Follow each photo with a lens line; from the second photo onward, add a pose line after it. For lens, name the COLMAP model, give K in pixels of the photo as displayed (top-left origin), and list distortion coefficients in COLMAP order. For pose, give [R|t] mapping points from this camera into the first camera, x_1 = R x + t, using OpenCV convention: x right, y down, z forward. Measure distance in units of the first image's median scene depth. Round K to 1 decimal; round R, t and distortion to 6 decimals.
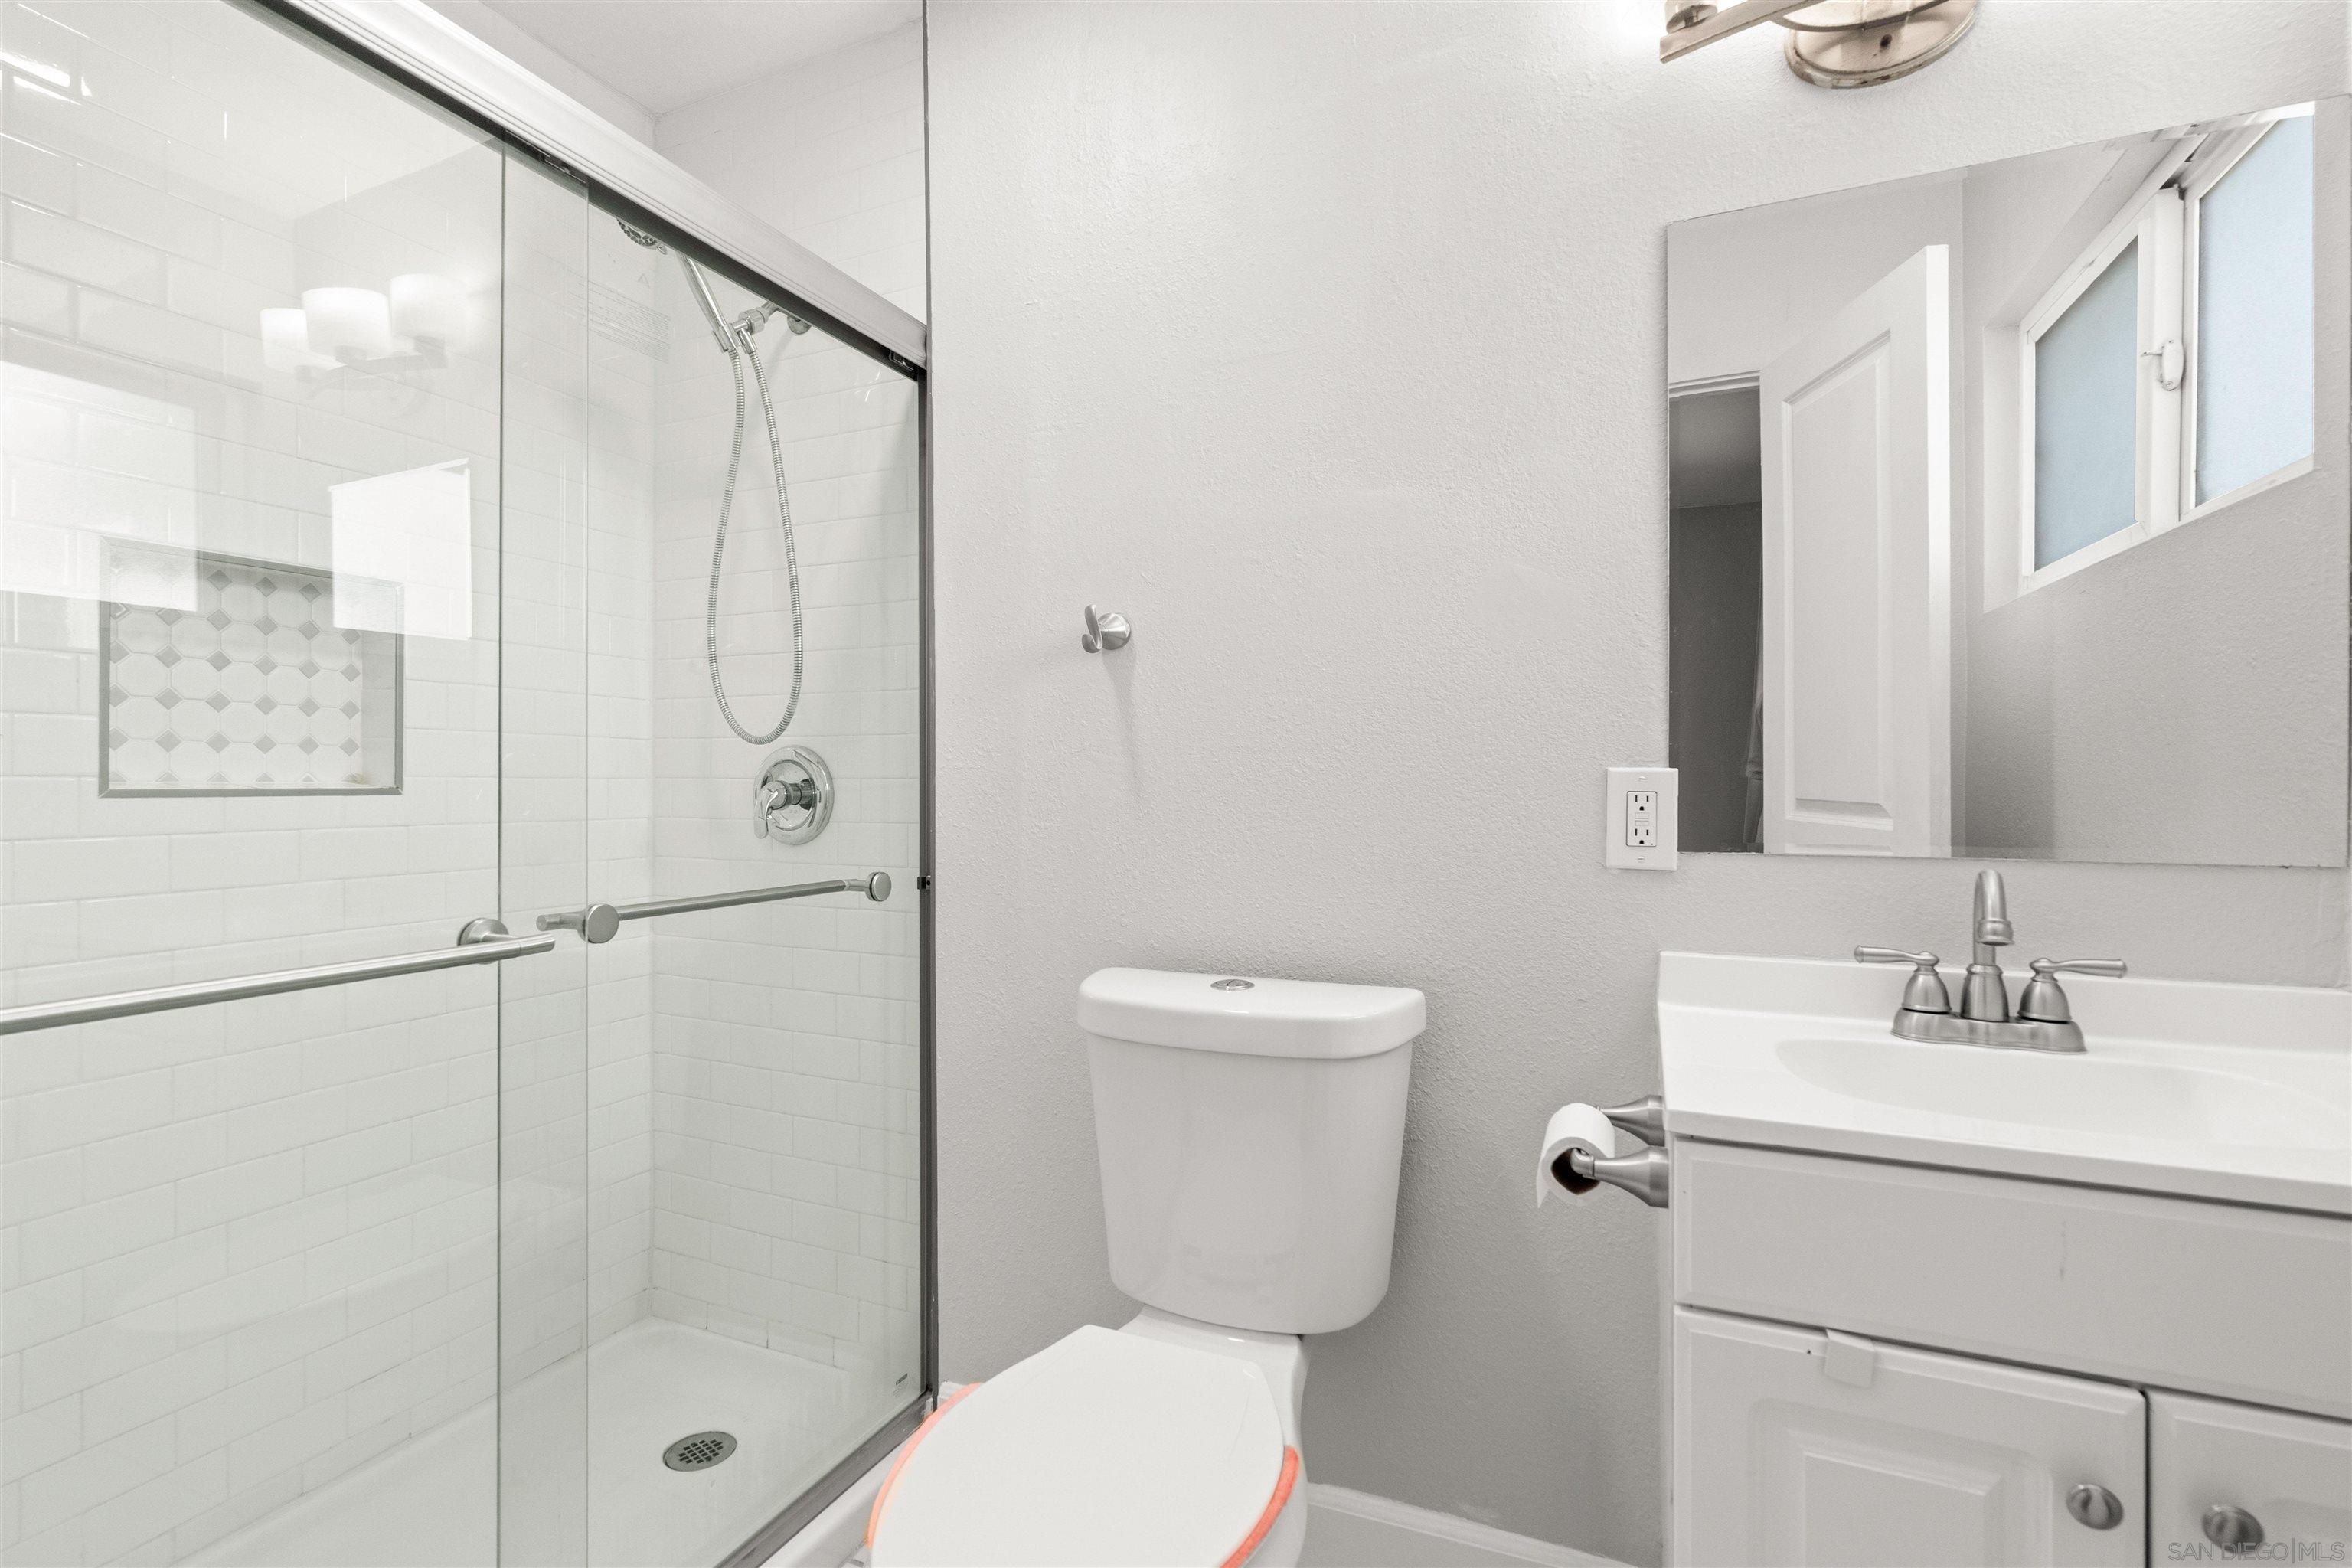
lens RADIAL K [[1076.2, 0, 1176.0], [0, 1076.2, 784.0], [0, 0, 1]] dist [-0.000174, -0.000077]
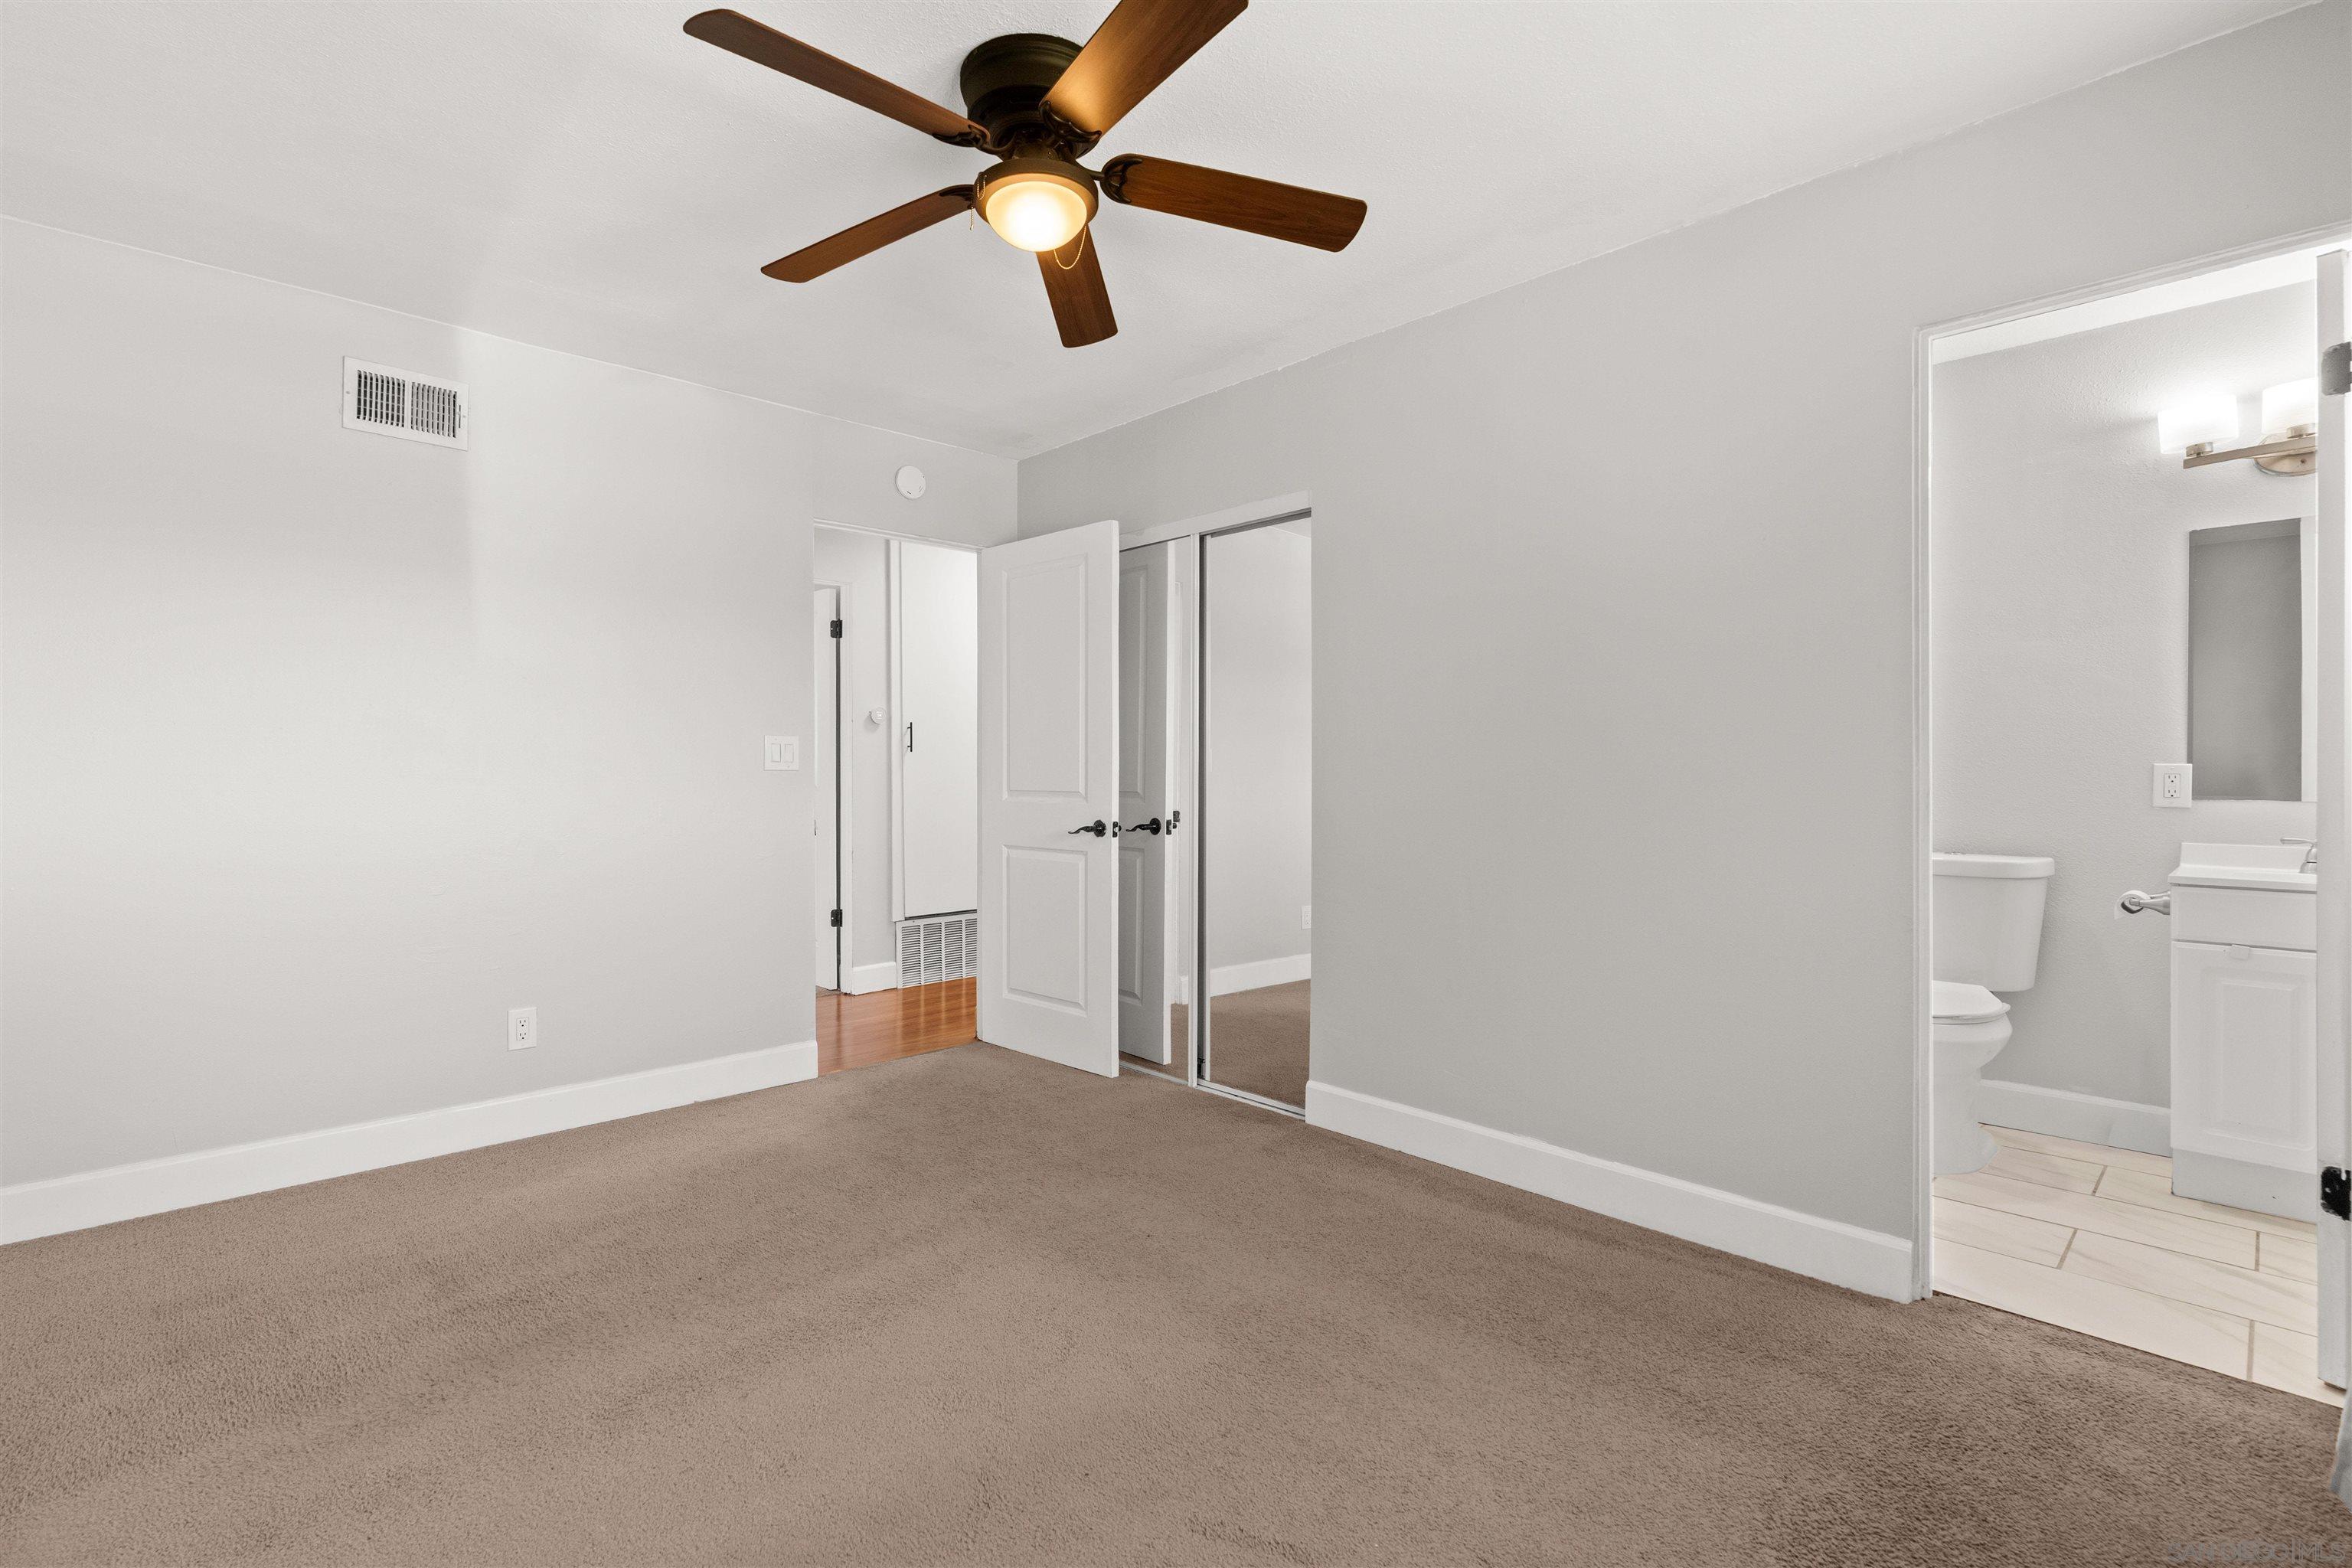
lens RADIAL K [[1062.4, 0, 1176.0], [0, 1062.4, 784.0], [0, 0, 1]] dist [0.000564, -0.000034]
pose [[0.923885, 0.007236, -0.382601, -0.717242], [-0.001511, 0.999882, 0.015262, -0.003296], [0.382666, -0.013523, 0.923788, -2.058202]]
